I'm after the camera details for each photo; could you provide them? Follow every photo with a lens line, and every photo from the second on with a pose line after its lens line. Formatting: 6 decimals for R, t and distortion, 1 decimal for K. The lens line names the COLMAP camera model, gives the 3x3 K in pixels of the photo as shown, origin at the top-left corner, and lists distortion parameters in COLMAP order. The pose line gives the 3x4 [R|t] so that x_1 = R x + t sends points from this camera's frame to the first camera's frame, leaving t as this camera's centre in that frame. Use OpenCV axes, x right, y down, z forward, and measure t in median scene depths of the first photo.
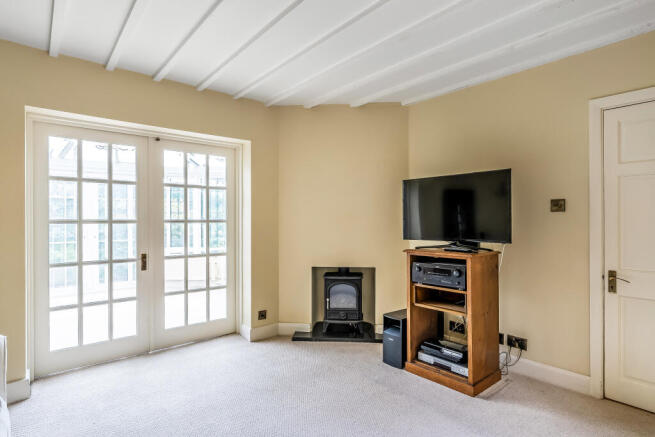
lens RADIAL K [[347.1, 0, 339.5], [0, 347.1, 219.6], [0, 0, 1]] dist [0.004770, 0.000802]
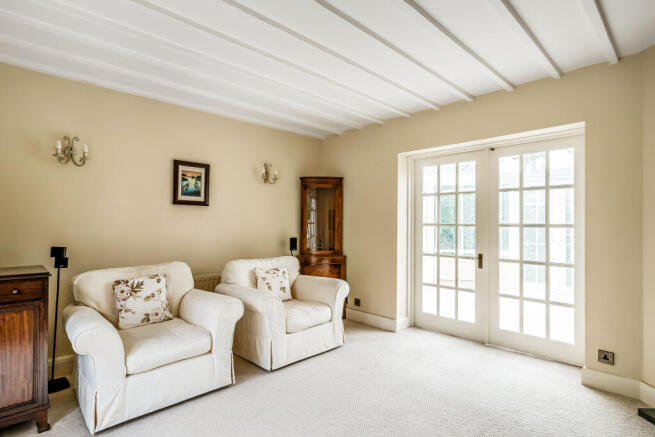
lens RADIAL K [[347.1, 0, 335.2], [0, 347.1, 220.8], [0, 0, 1]] dist [0.004770, 0.000802]
pose [[0.060443, -0.007169, -0.998146, 0.498918], [-0.002954, 0.999969, -0.007361, 0.000515], [0.998167, 0.003394, 0.060420, 0.428750]]
